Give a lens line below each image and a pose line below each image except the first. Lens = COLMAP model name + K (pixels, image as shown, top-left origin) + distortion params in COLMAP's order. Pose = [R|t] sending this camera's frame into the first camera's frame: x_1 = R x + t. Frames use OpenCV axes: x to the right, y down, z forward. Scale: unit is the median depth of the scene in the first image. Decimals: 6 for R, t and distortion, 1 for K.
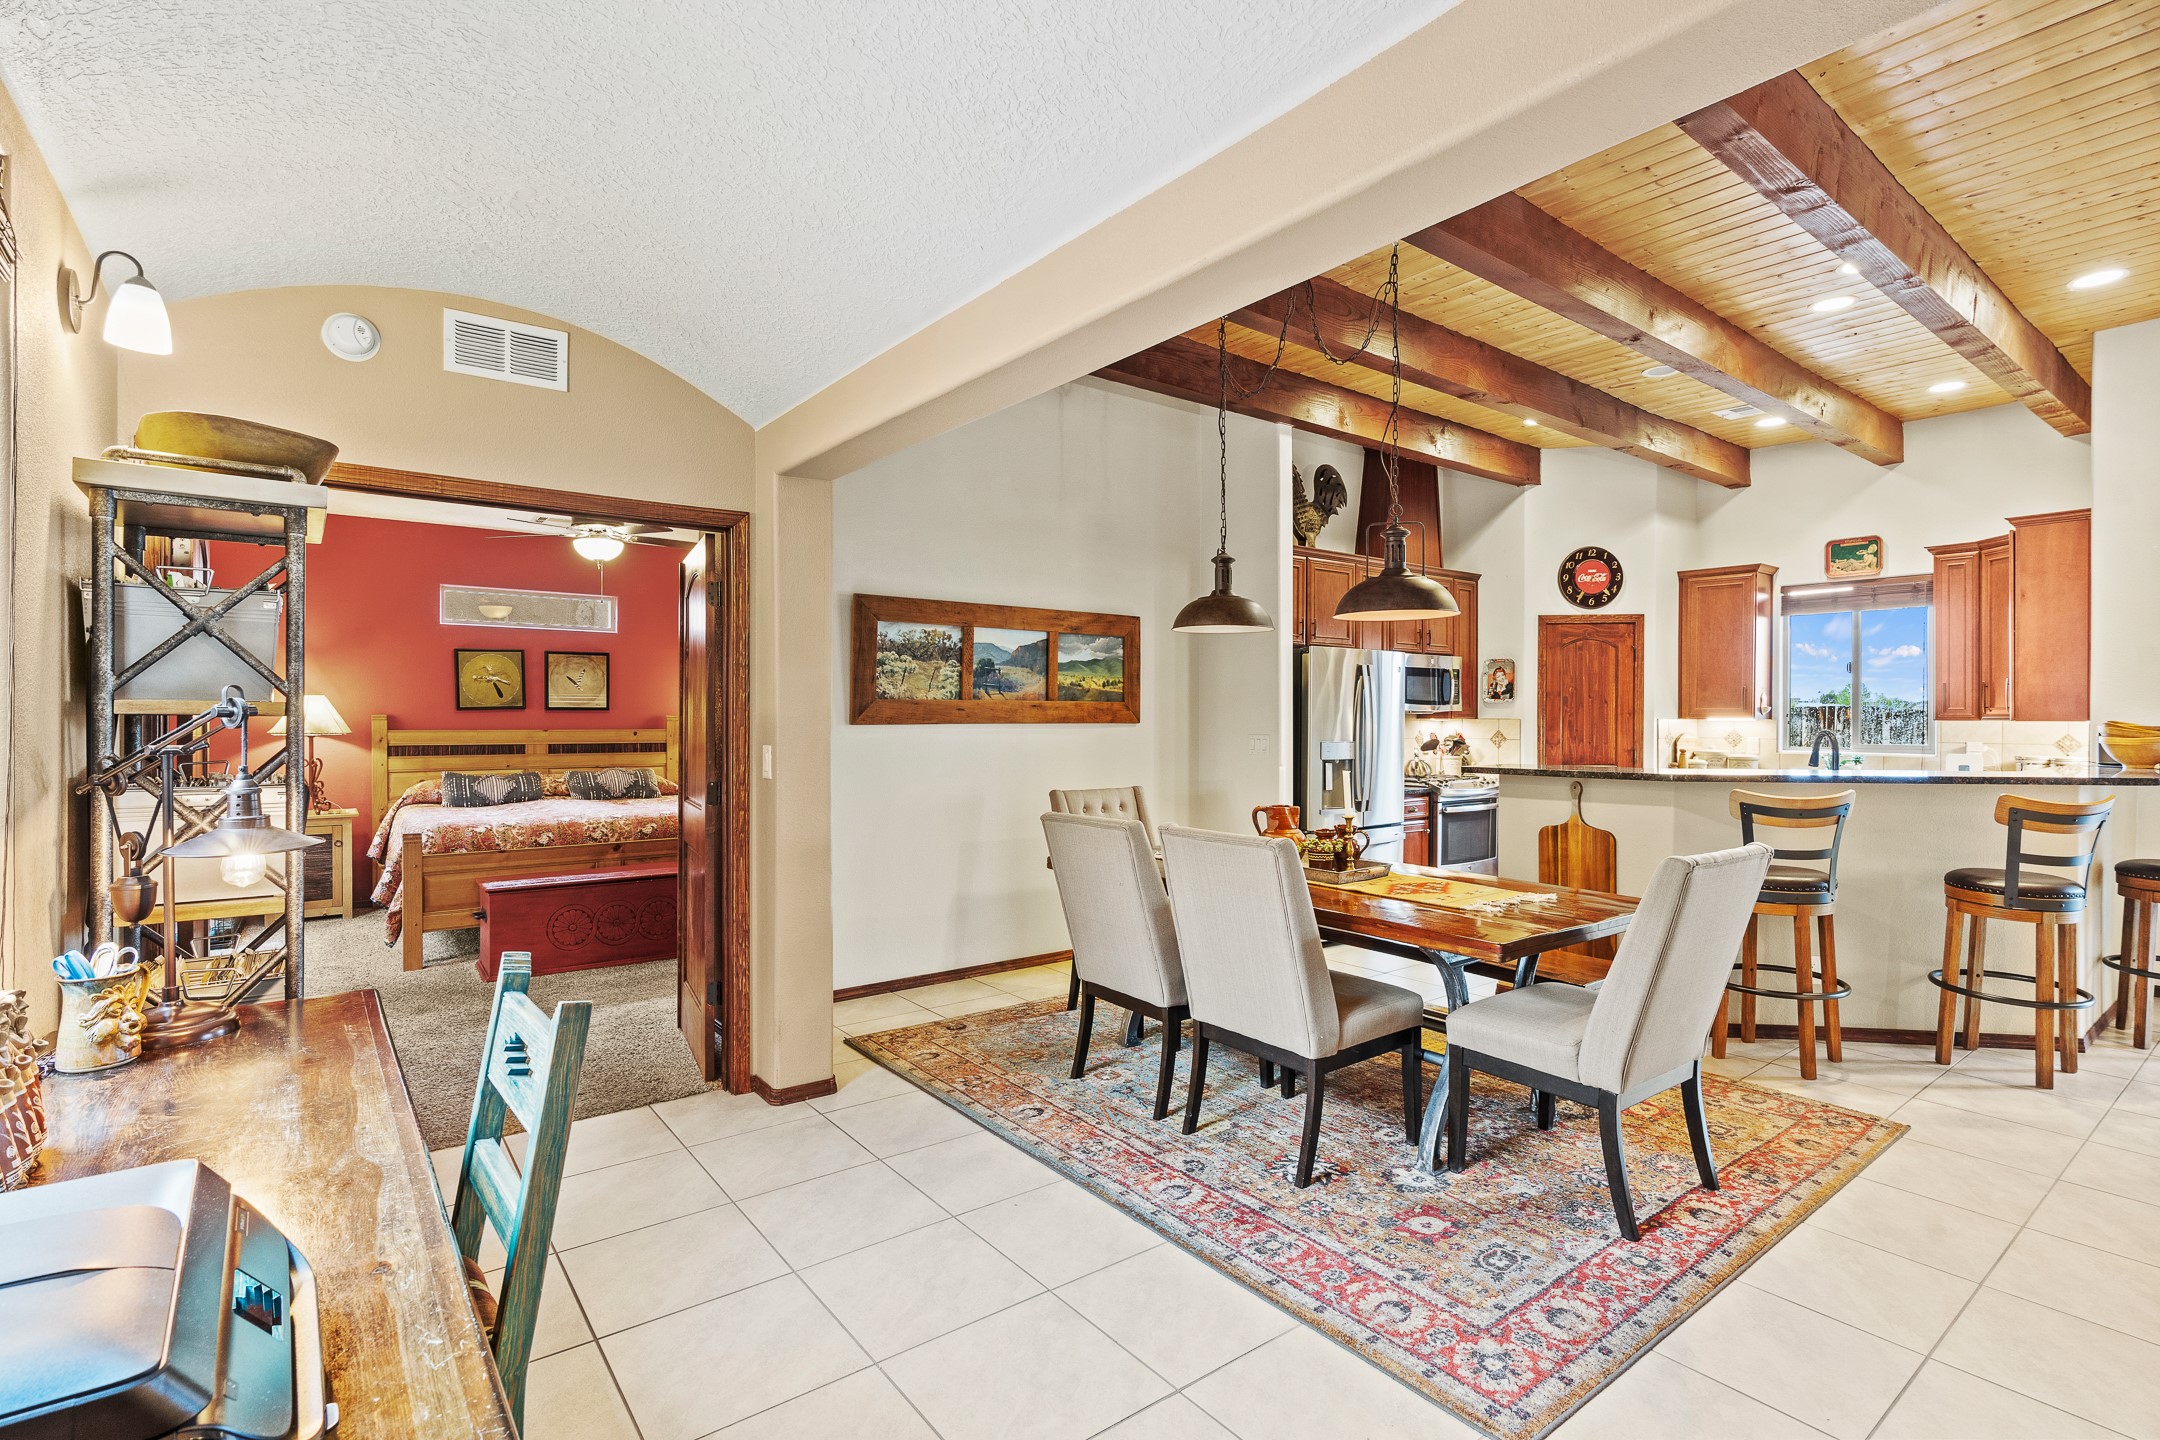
lens RADIAL K [[1020.6, 0, 1089.1], [0, 1020.6, 719.8], [0, 0, 1]] dist [-0.008319, 0.001684]
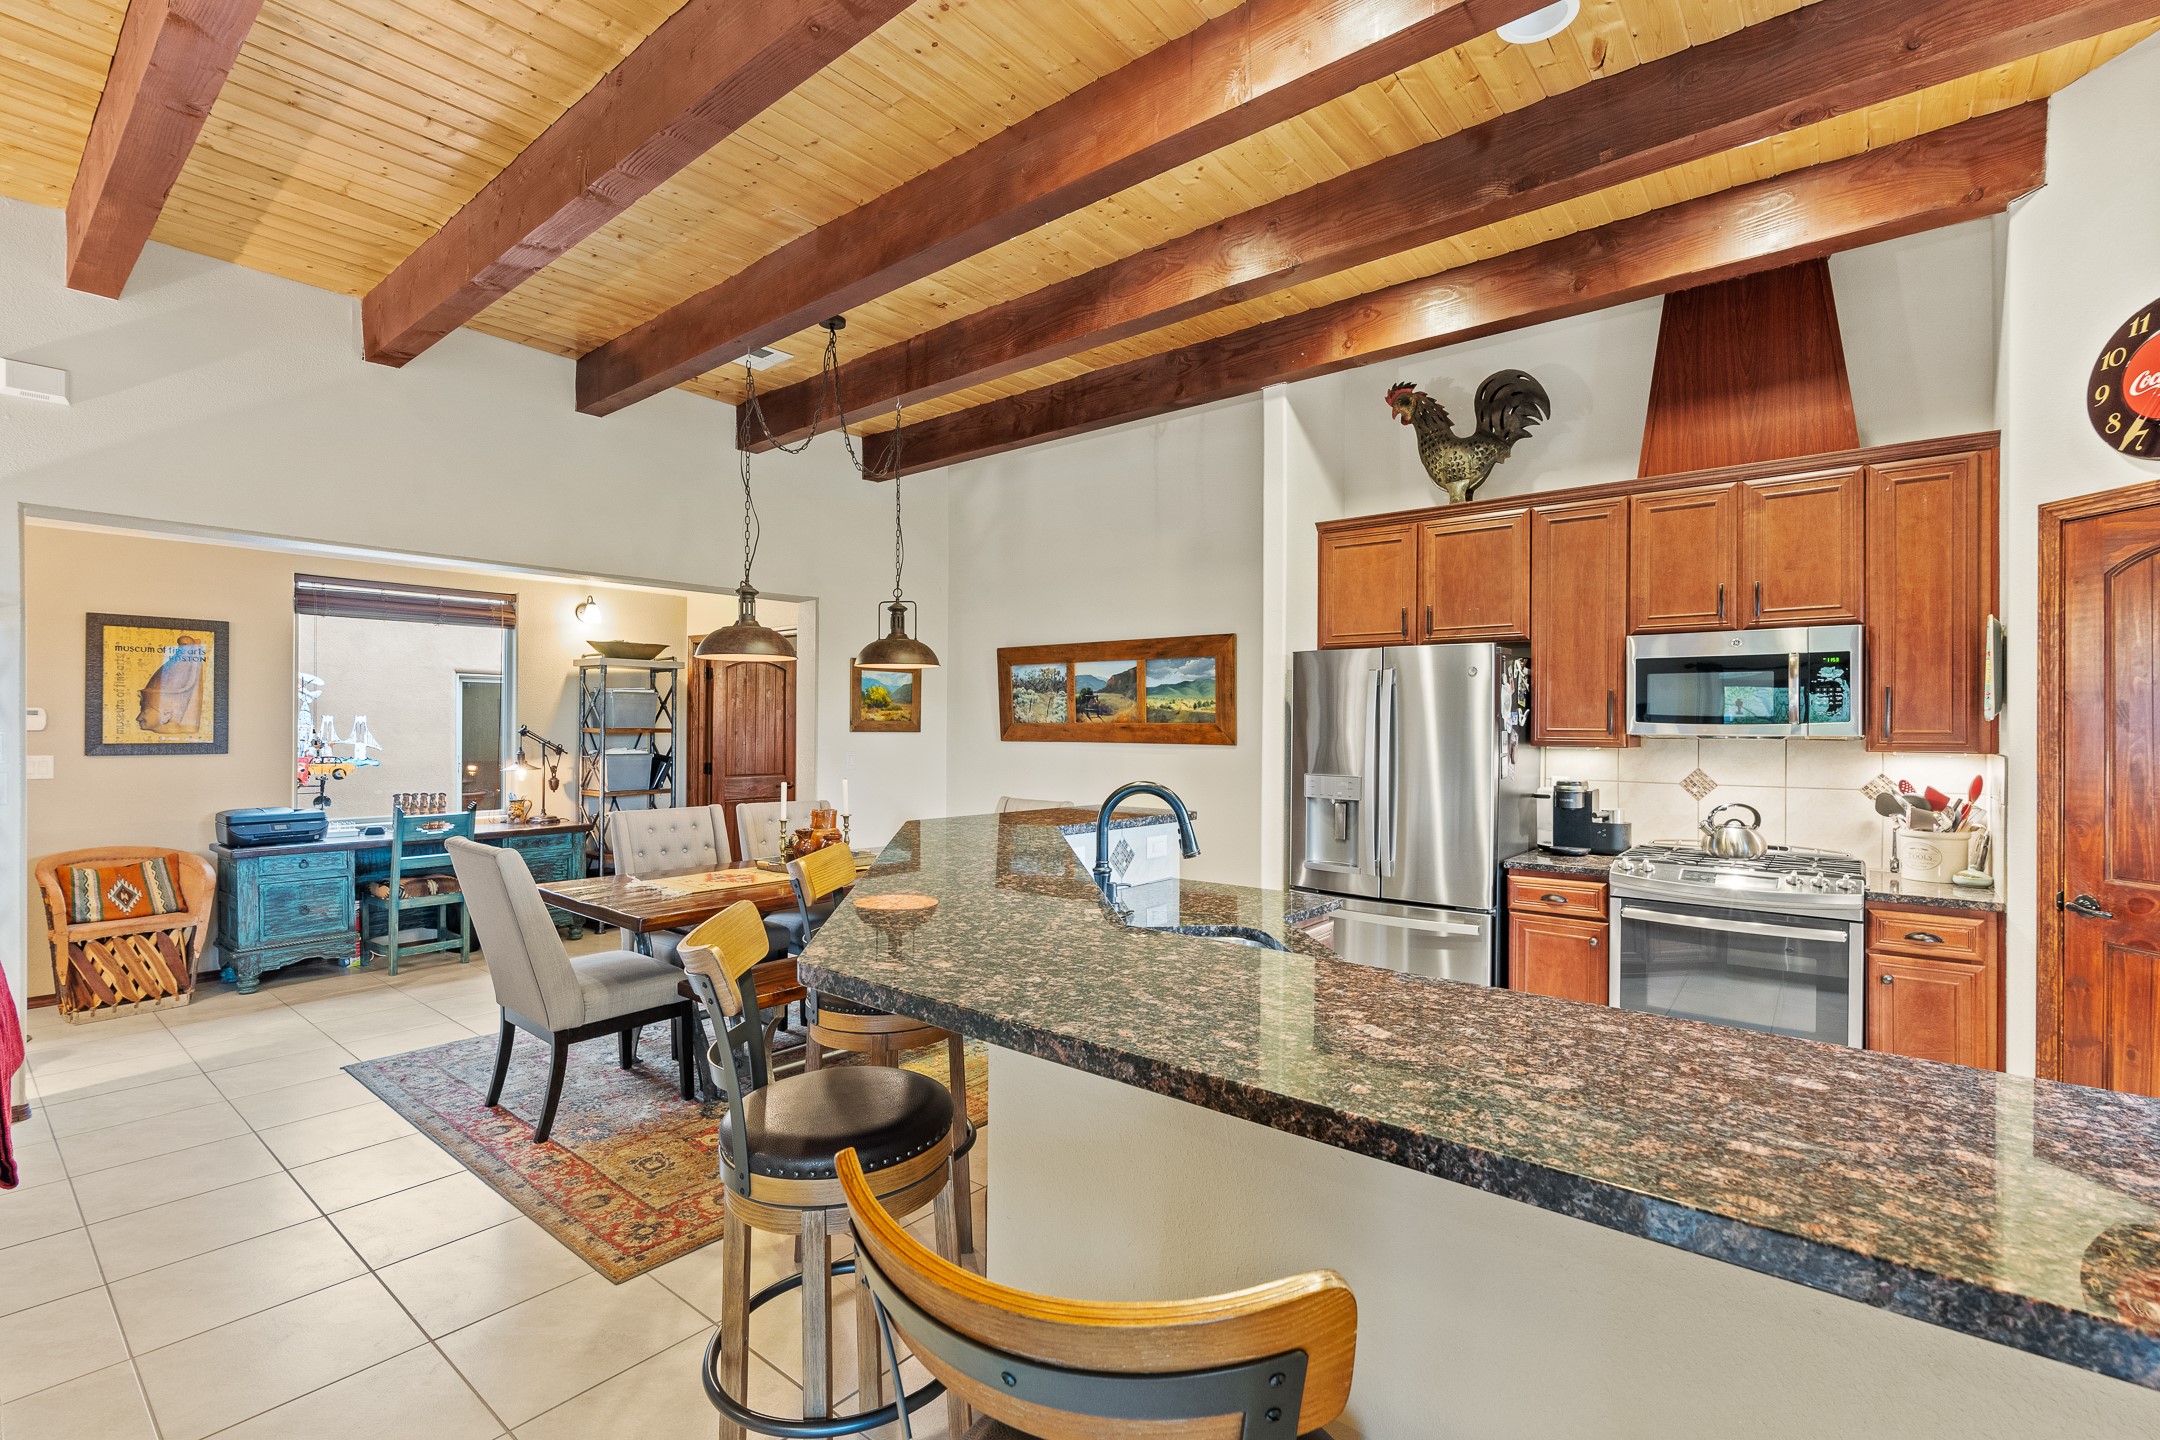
lens RADIAL K [[977.8, 0, 1084.4], [0, 977.8, 718.3], [0, 0, 1]] dist [-0.010002, 0.000700]
pose [[0.224371, -0.007356, -0.974476, 0.964002], [-0.007297, 0.999931, -0.009228, -0.013316], [0.974476, 0.009181, 0.224302, 0.705396]]
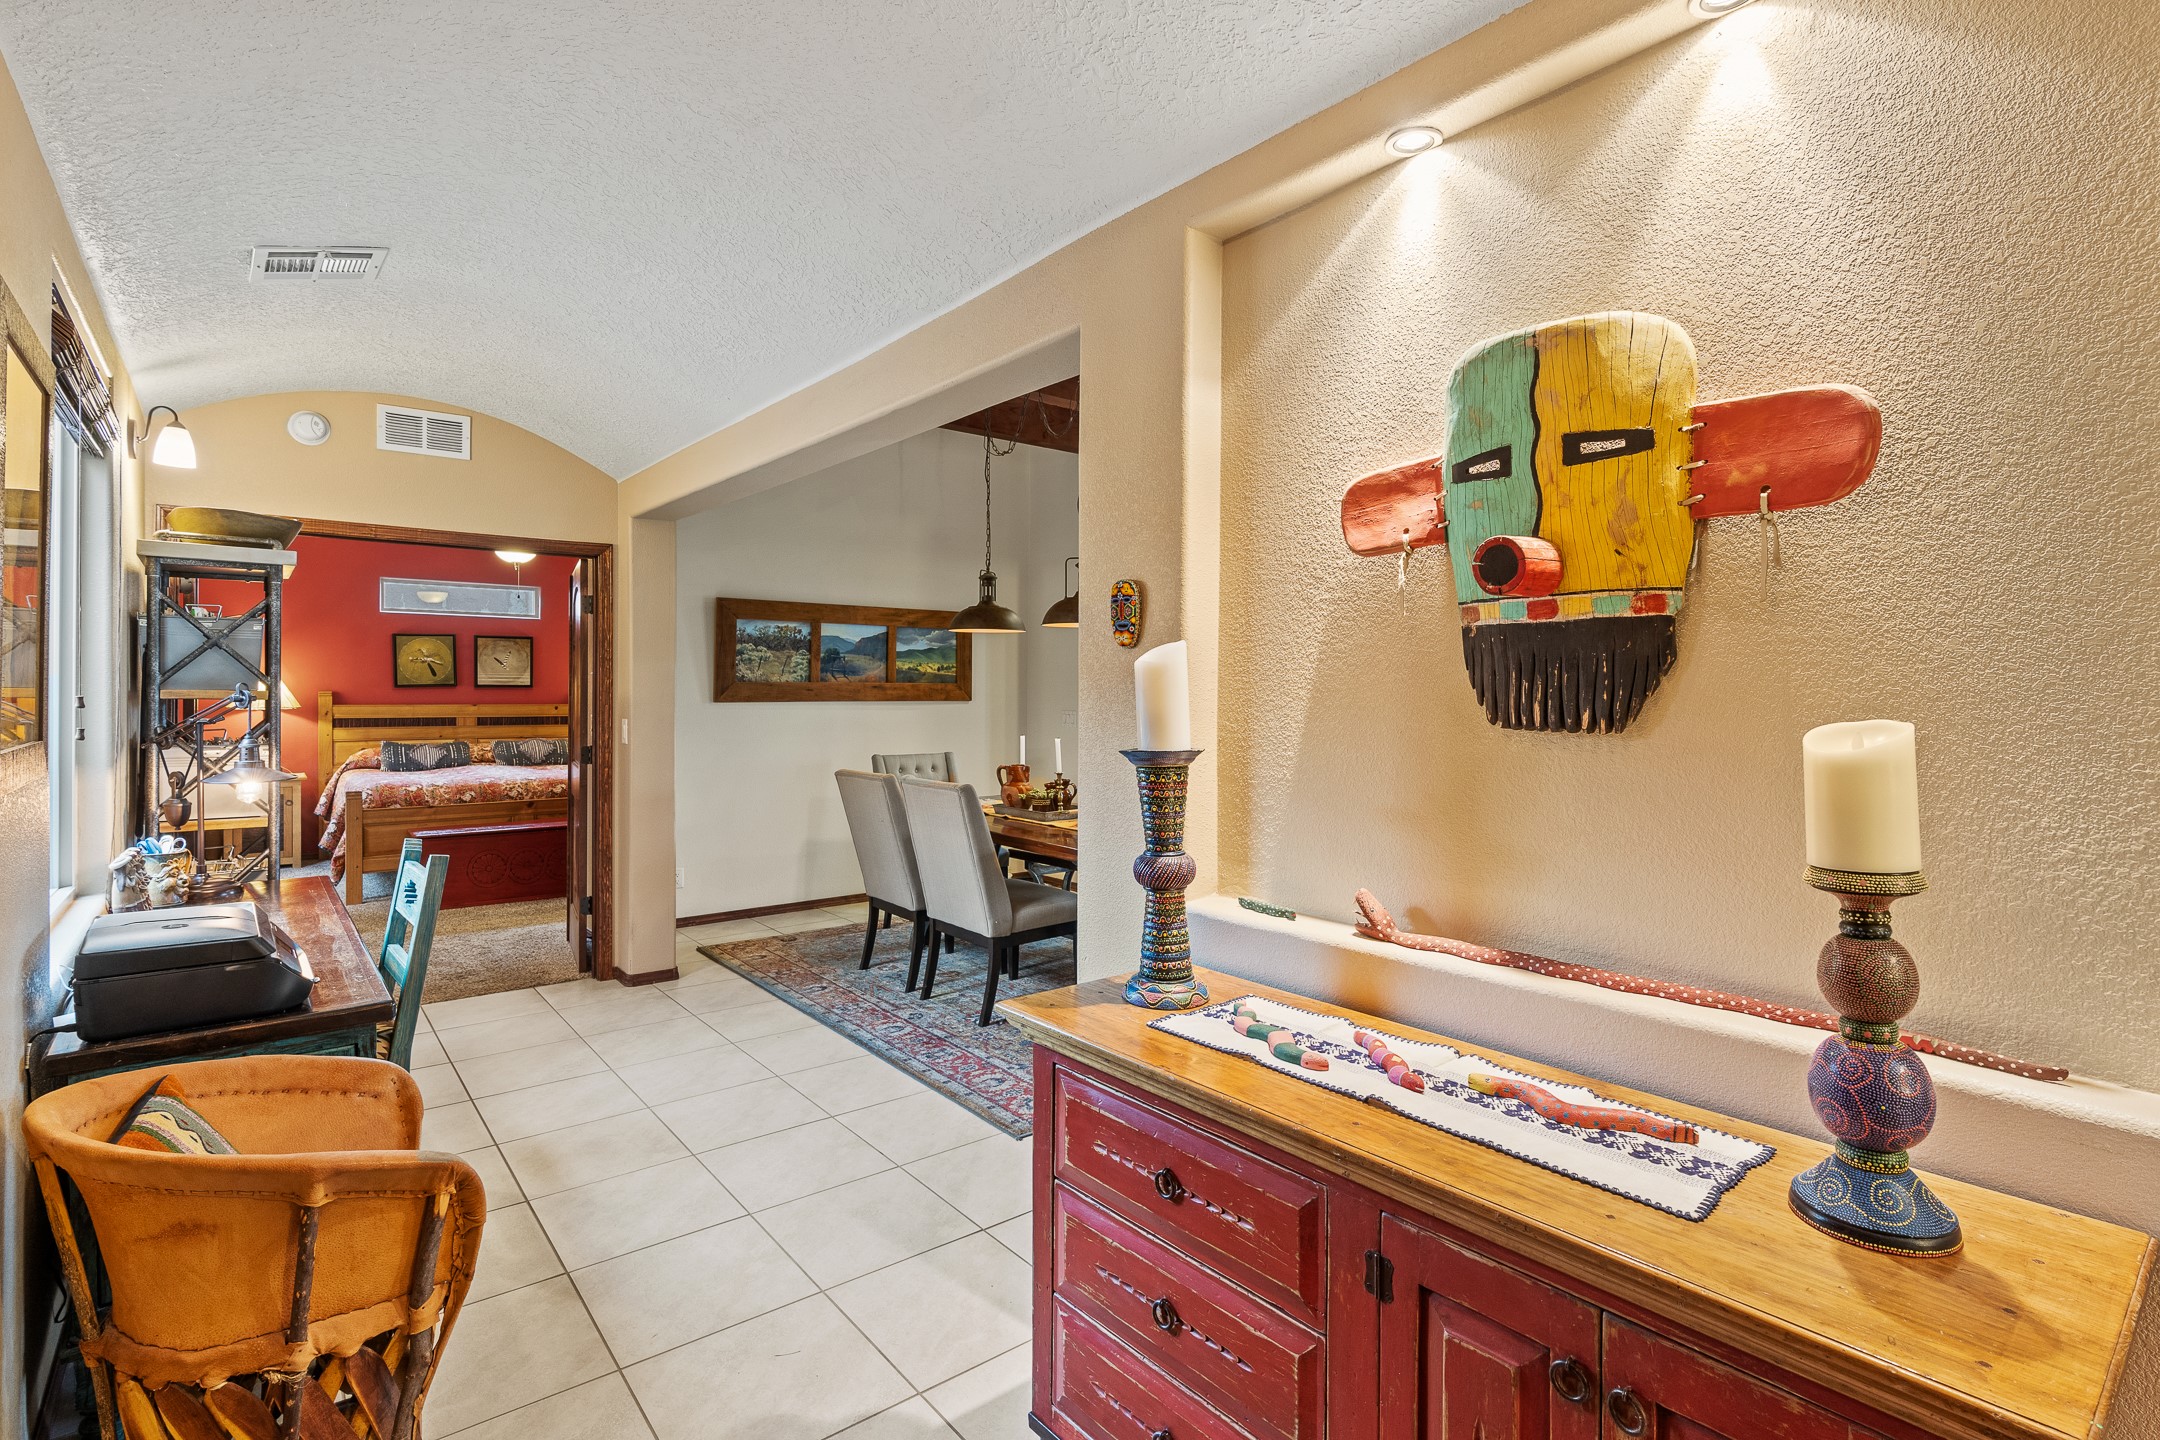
lens RADIAL K [[1038.3, 0, 1097.4], [0, 1038.3, 692.2], [0, 0, 1]] dist [-0.007284, 0.001096]
pose [[0.999405, 0.002816, 0.034374, 0.166610], [-0.002790, 0.999996, -0.000814, -0.006915], [-0.034376, 0.000718, 0.999409, -0.247020]]
